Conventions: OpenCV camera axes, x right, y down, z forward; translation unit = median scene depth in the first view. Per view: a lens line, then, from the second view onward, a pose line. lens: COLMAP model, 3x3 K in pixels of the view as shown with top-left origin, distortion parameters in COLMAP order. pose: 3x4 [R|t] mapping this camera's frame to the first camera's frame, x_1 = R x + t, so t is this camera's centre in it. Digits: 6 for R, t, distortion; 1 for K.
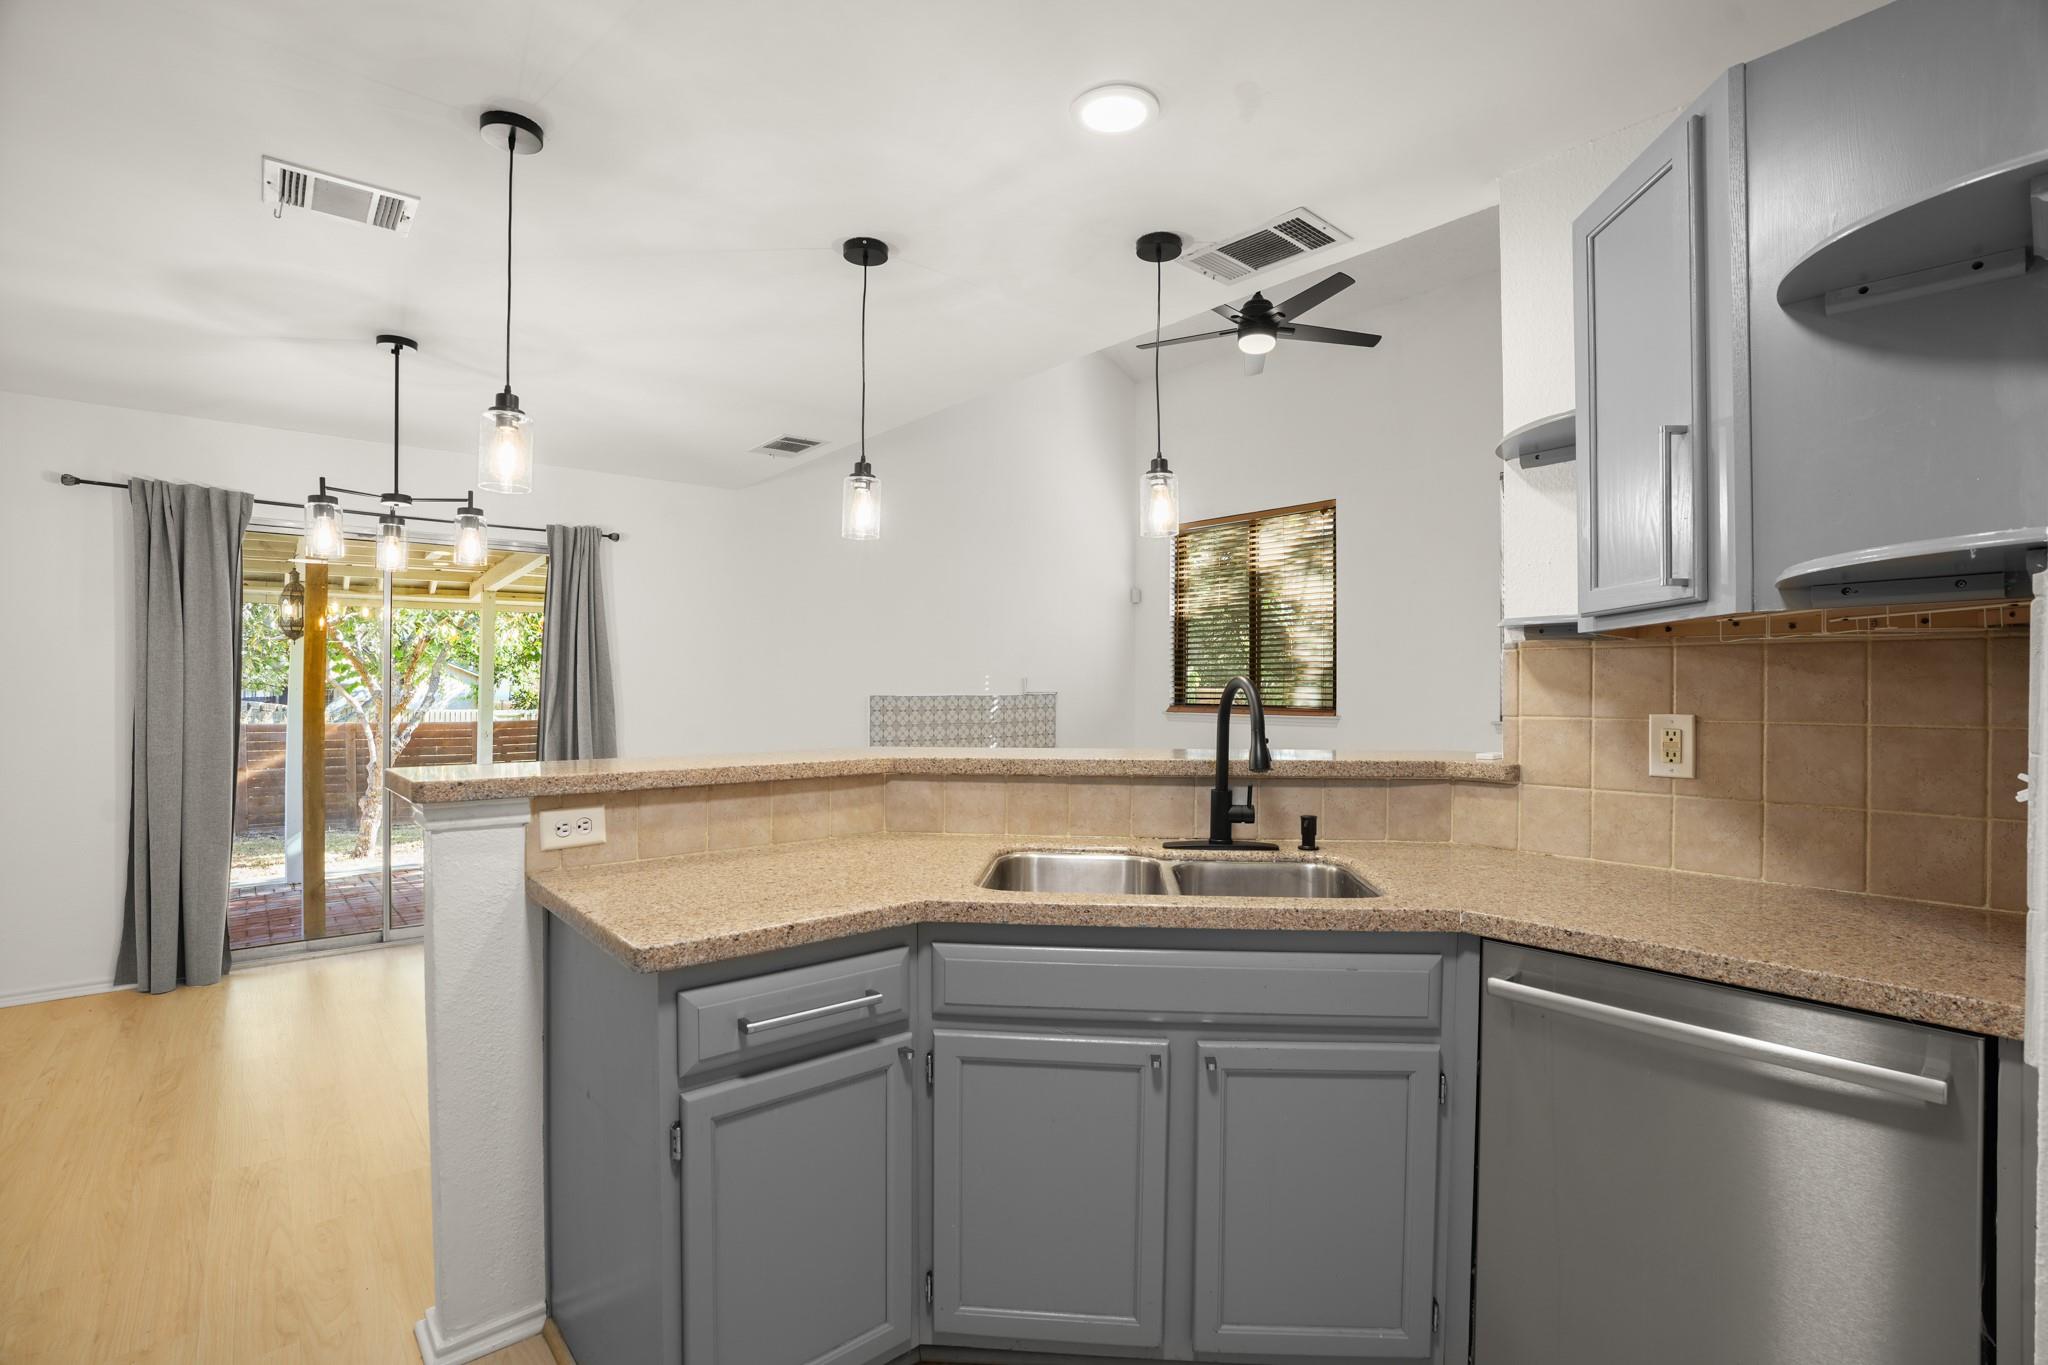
lens RADIAL K [[939.9, 0, 1017.7], [0, 939.9, 703.2], [0, 0, 1]] dist [-0.079143, 0.030105]
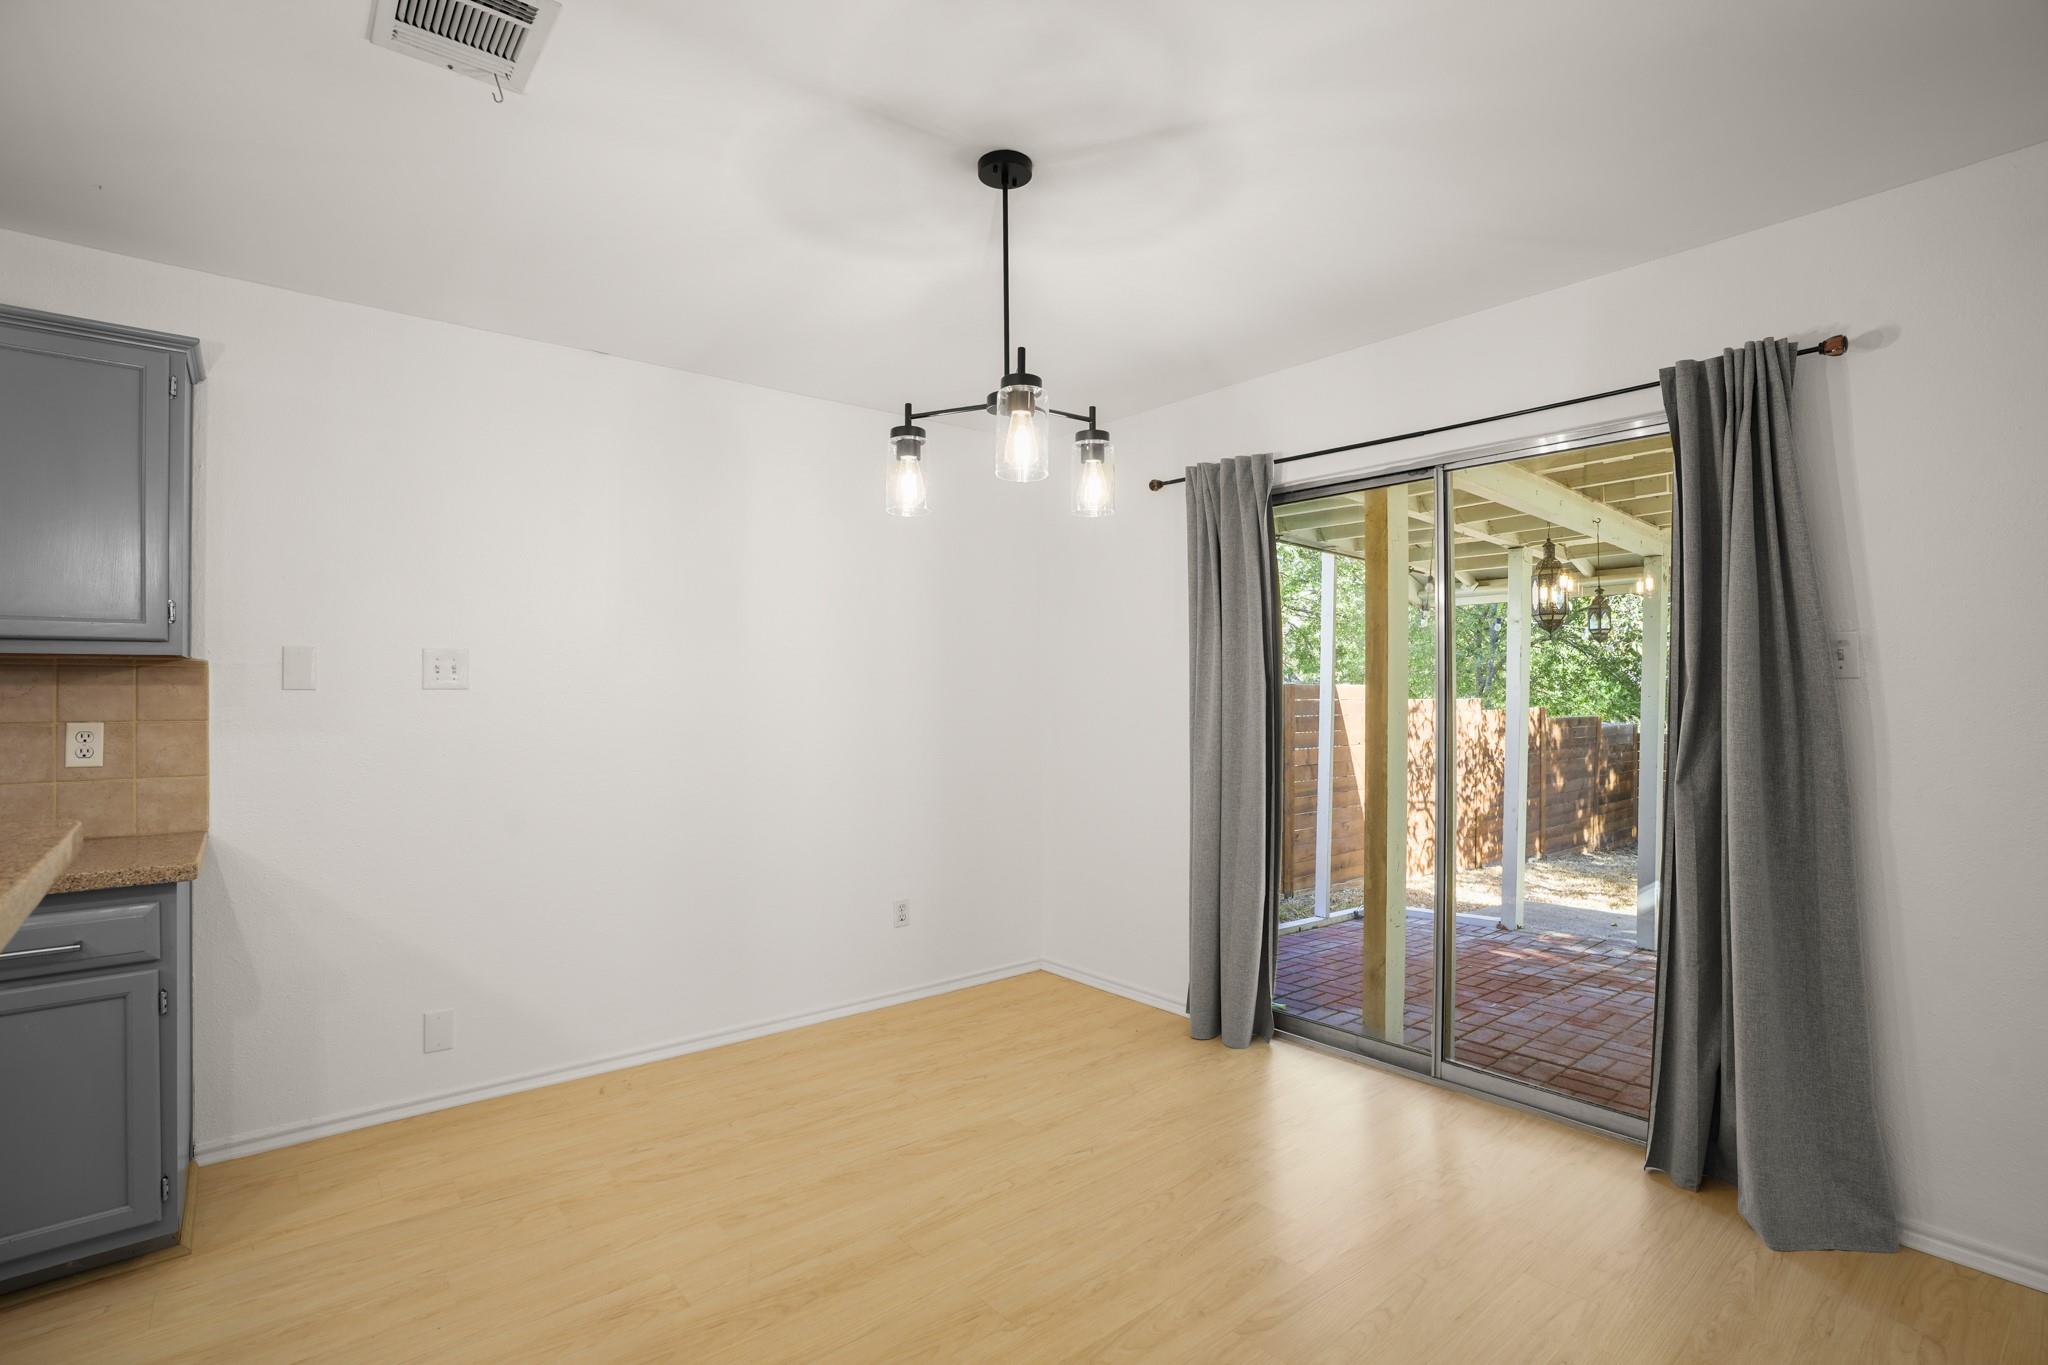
lens RADIAL K [[950.5, 0, 1034.5], [0, 950.5, 687.1], [0, 0, 1]] dist [-0.081265, 0.032420]
pose [[0.005859, -0.010846, -0.999924, -0.021123], [-0.012137, 0.999867, -0.010917, -0.016253], [0.999909, 0.012200, 0.005727, 1.033641]]
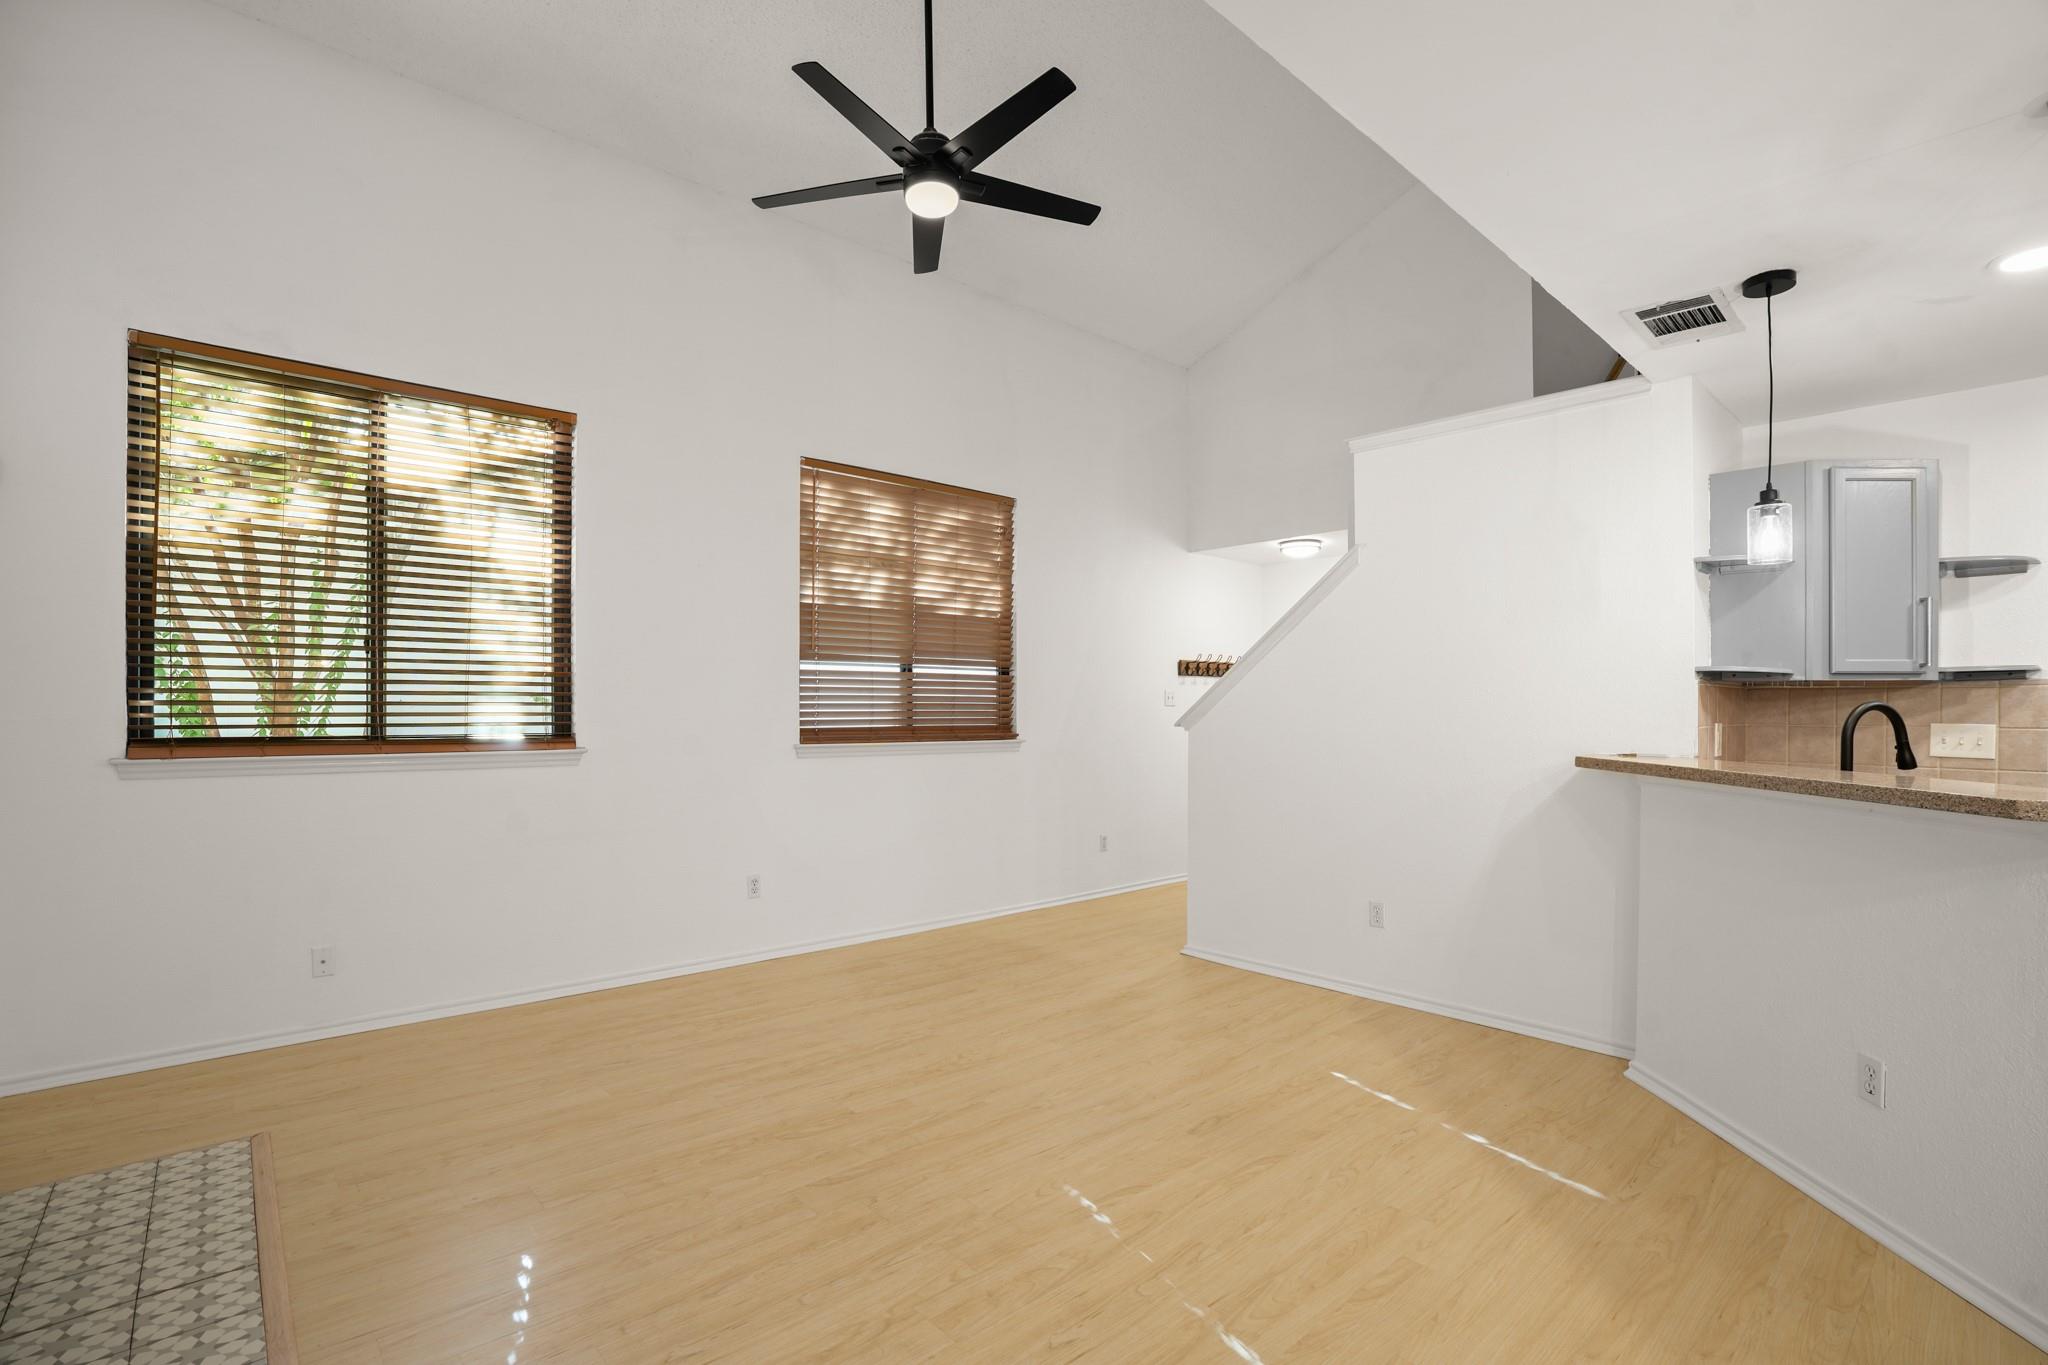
lens RADIAL K [[971.9, 0, 1028.1], [0, 971.9, 701.2], [0, 0, 1]] dist [-0.079544, 0.034979]
pose [[-0.031655, 0.003818, 0.999492, -0.684360], [0.011263, 0.999931, -0.003463, -0.028100], [-0.999435, 0.011148, -0.031696, 1.493059]]
